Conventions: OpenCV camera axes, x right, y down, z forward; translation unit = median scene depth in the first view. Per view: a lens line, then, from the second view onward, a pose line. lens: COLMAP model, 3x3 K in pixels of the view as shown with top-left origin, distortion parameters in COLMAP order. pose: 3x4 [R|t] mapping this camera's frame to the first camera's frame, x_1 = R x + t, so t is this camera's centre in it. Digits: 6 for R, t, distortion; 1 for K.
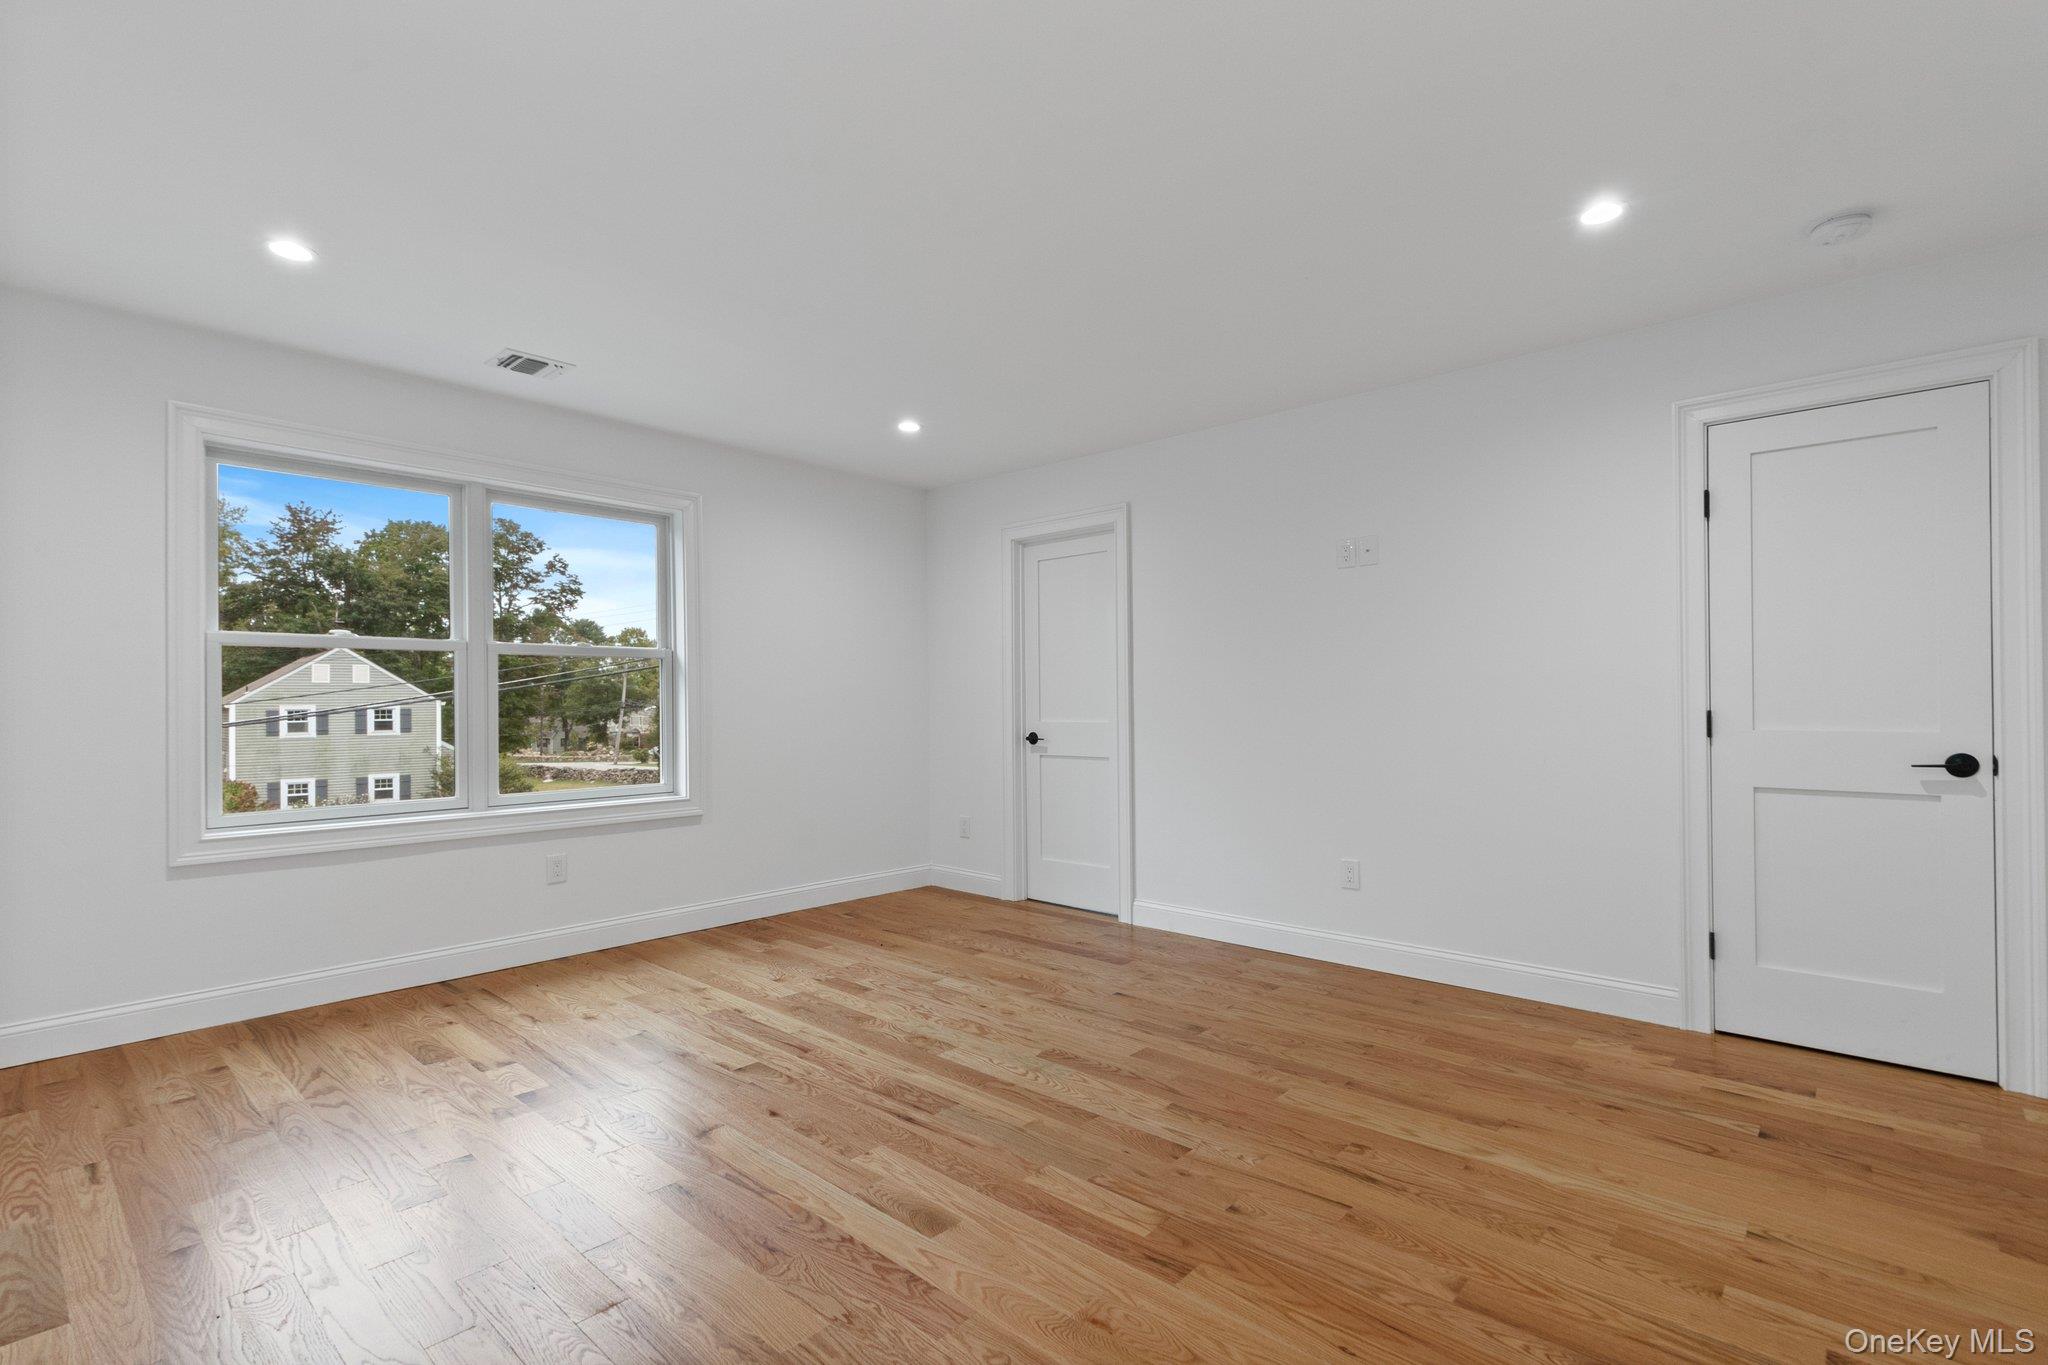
lens RADIAL K [[937.3, 0, 1021.0], [0, 937.3, 688.8], [0, 0, 1]] dist [0.014429, -0.001653]
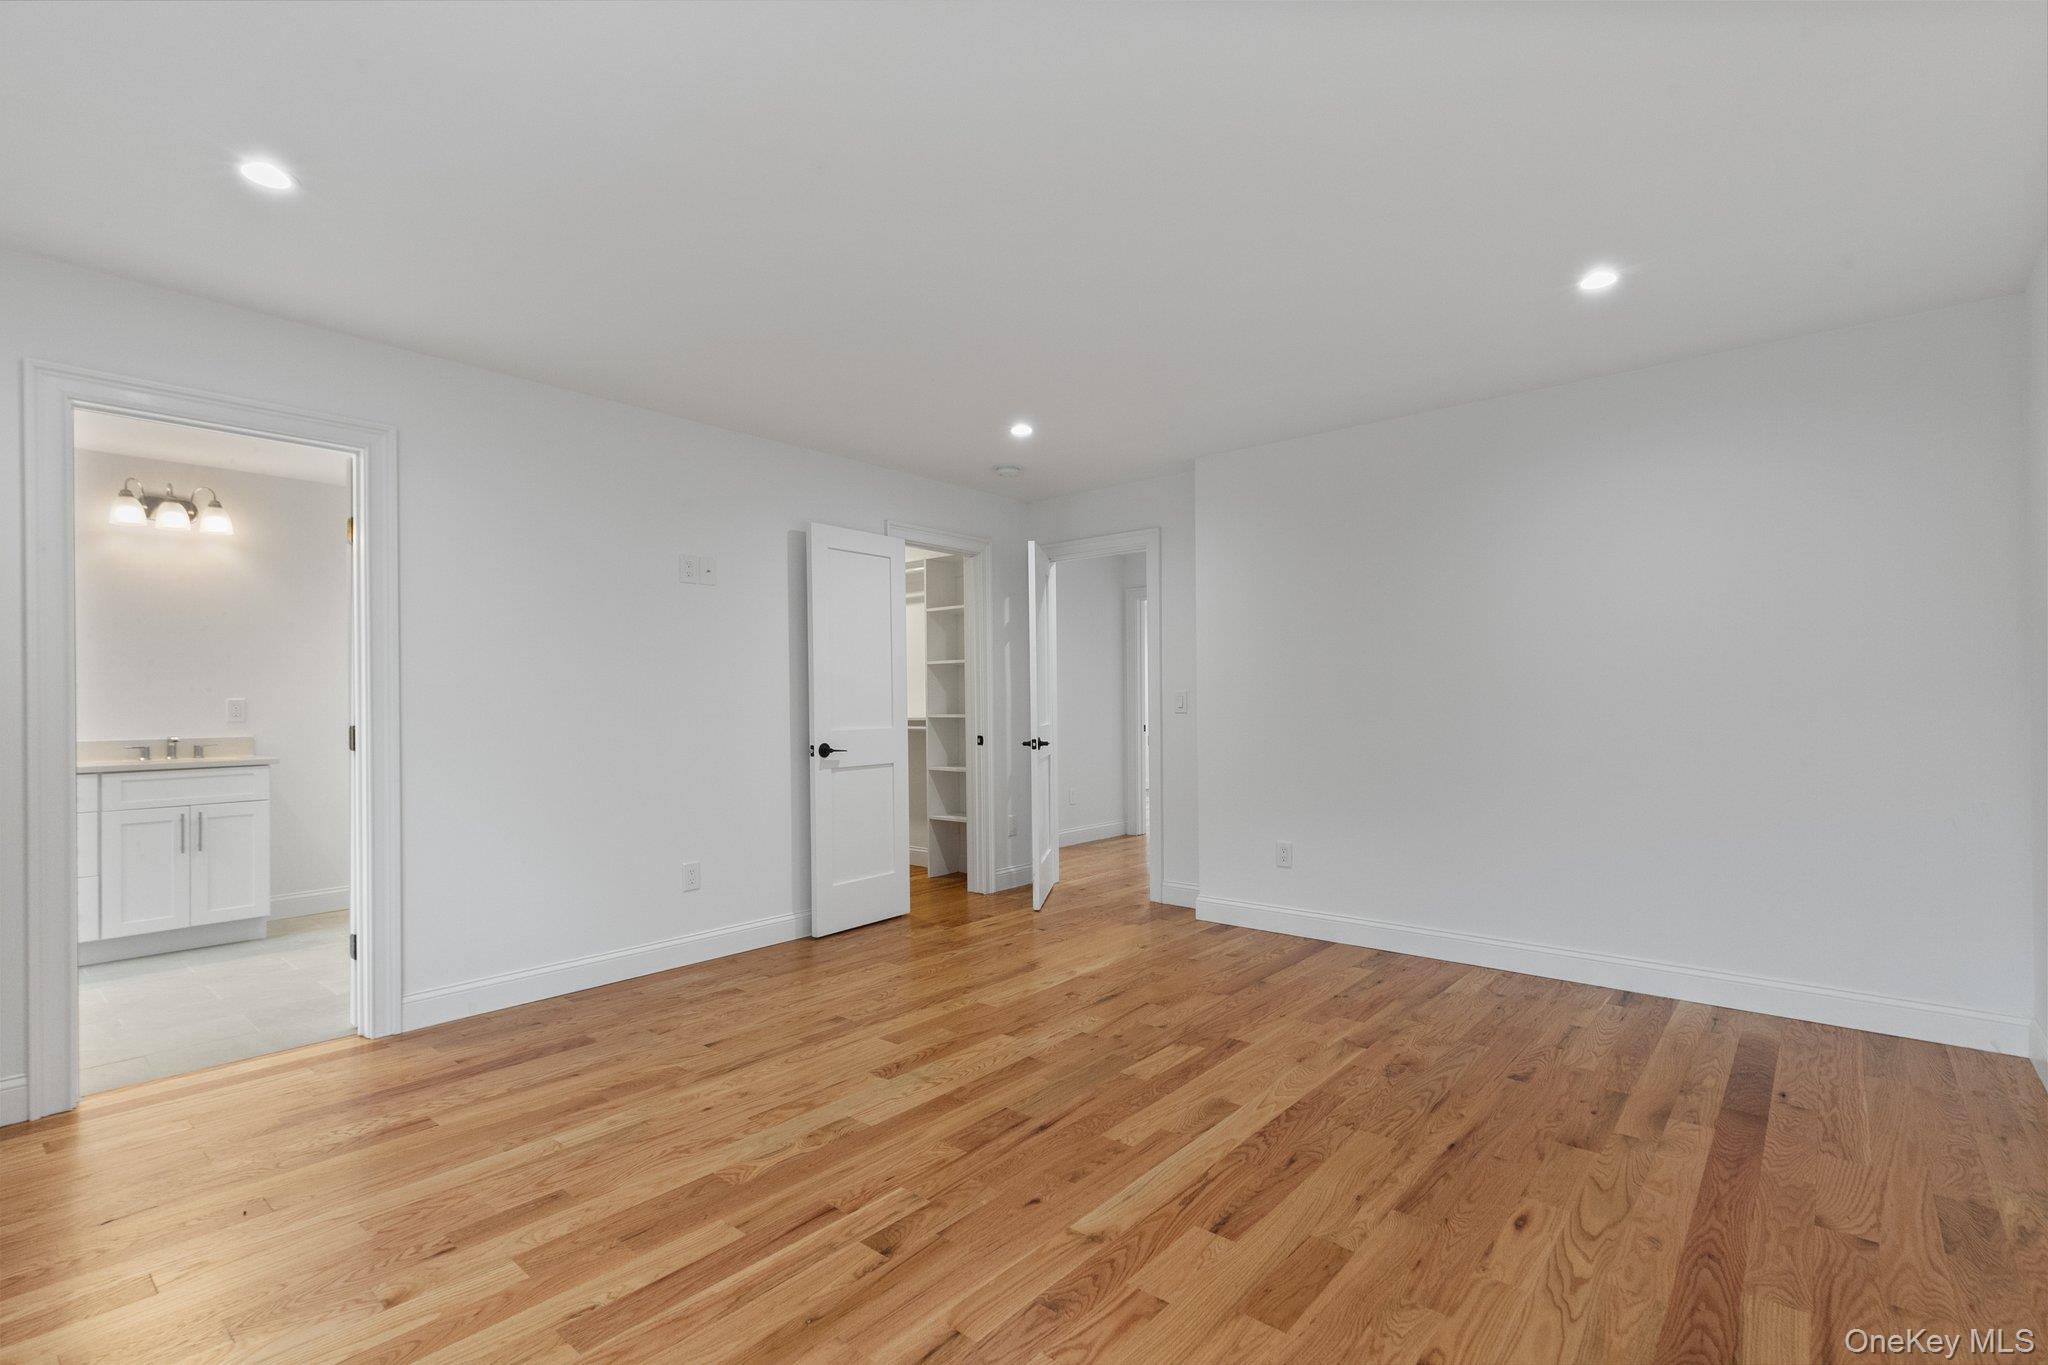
lens RADIAL K [[937.3, 0, 1013.0], [0, 937.3, 701.4], [0, 0, 1]] dist [0.014429, -0.001653]
pose [[-0.017377, 0.011582, 0.999782, -0.891445], [-0.005615, 0.999916, -0.011681, 0.016377], [-0.999833, -0.005817, -0.017311, 0.841261]]
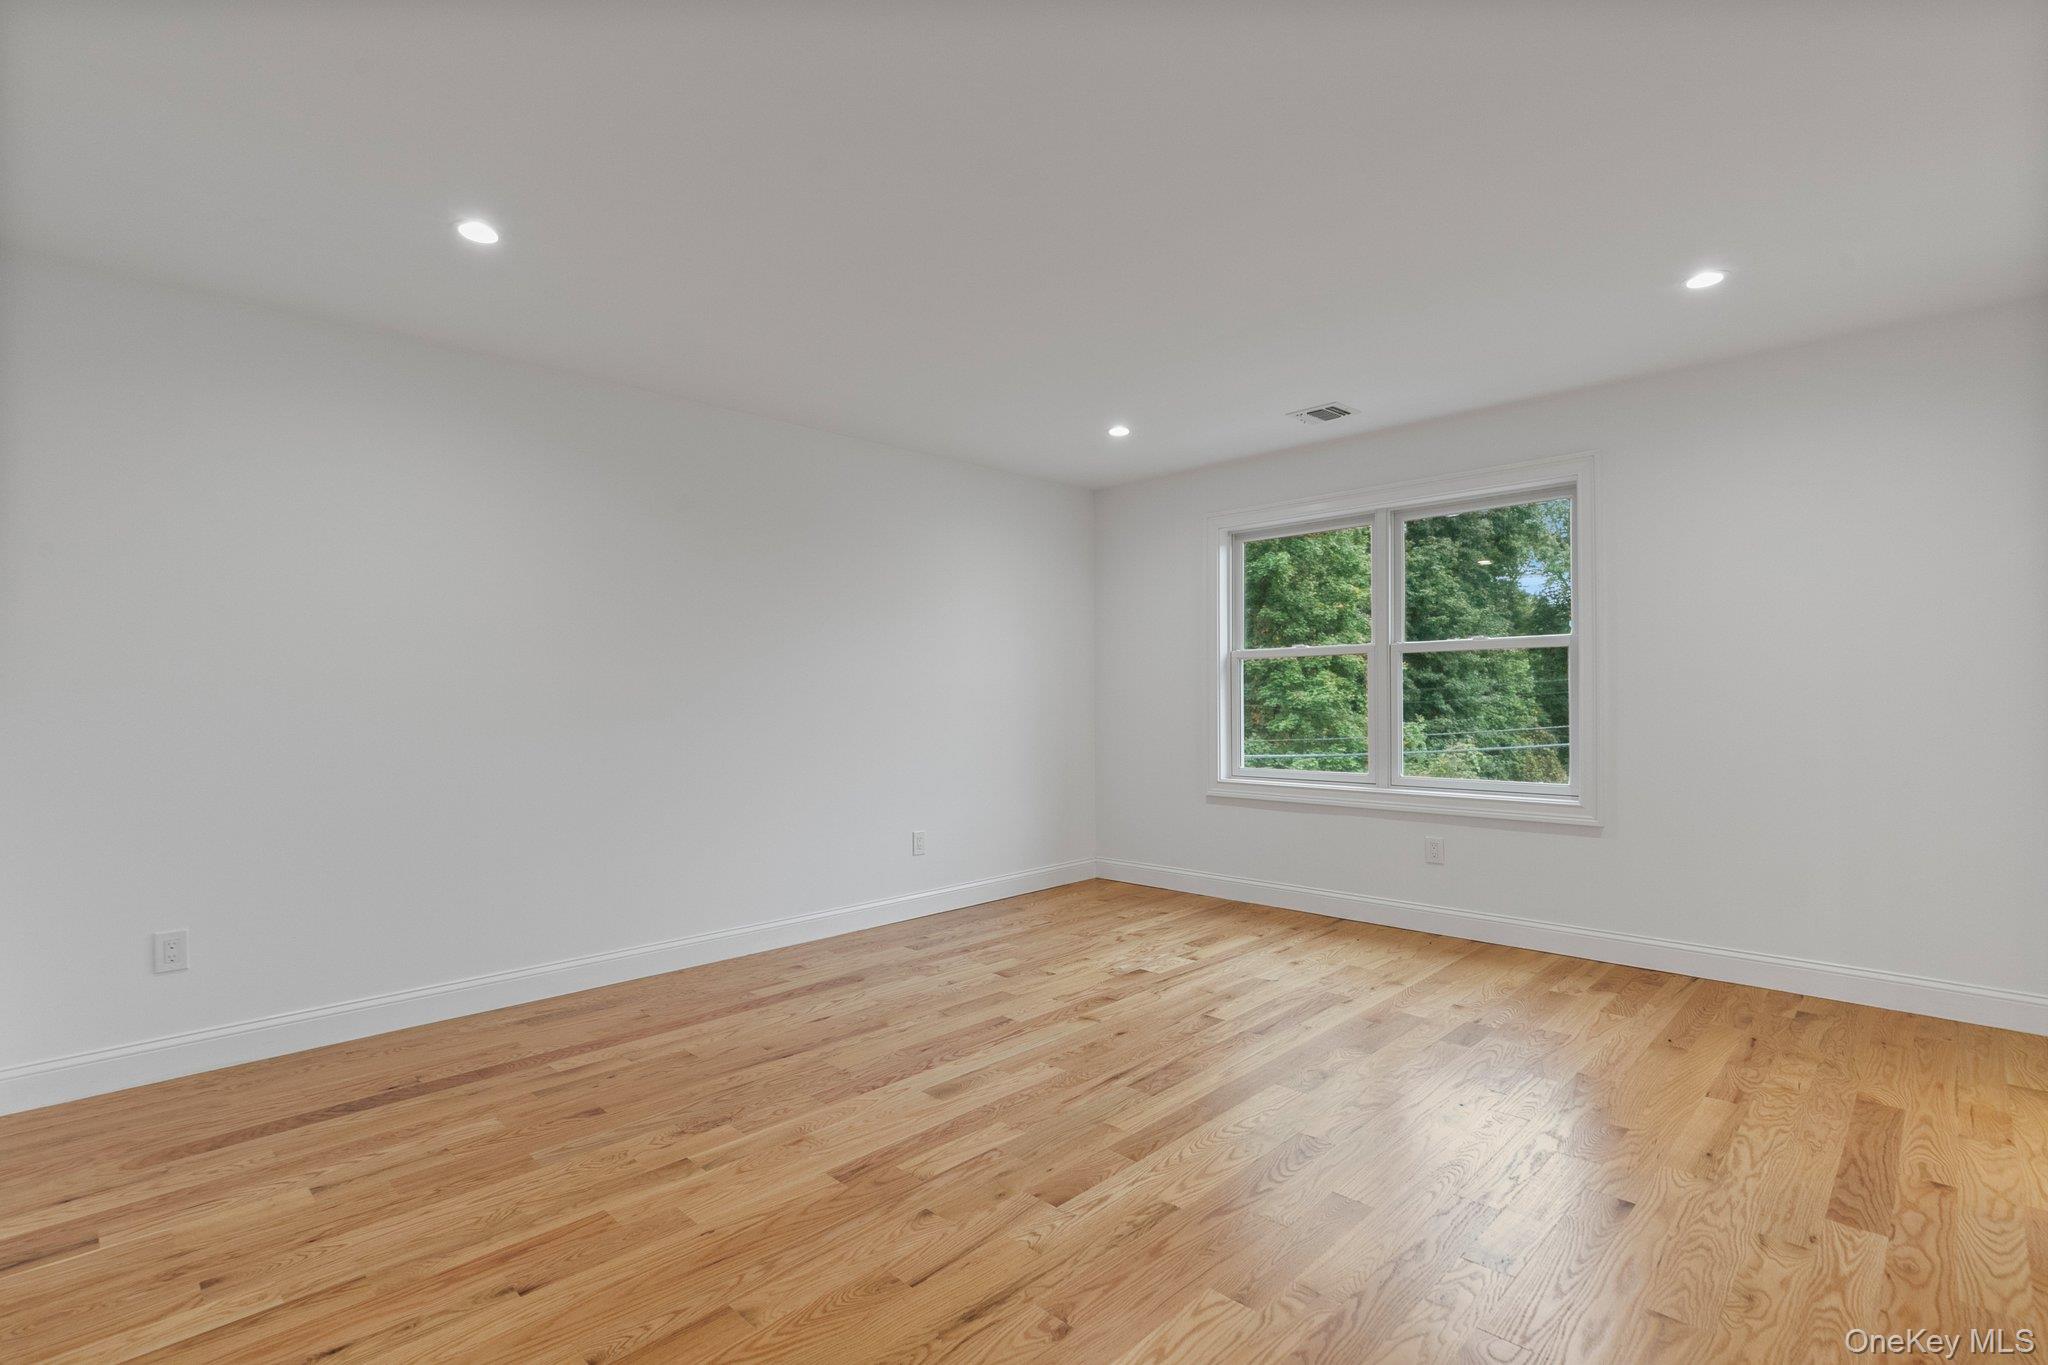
lens RADIAL K [[968.2, 0, 1025.8], [0, 968.2, 690.3], [0, 0, 1]] dist [-0.000410, -0.000770]
pose [[-0.036631, -0.003123, -0.999324, 0.814205], [0.019908, 0.999794, -0.003854, 0.005617], [0.999131, -0.020036, -0.036561, 0.756126]]
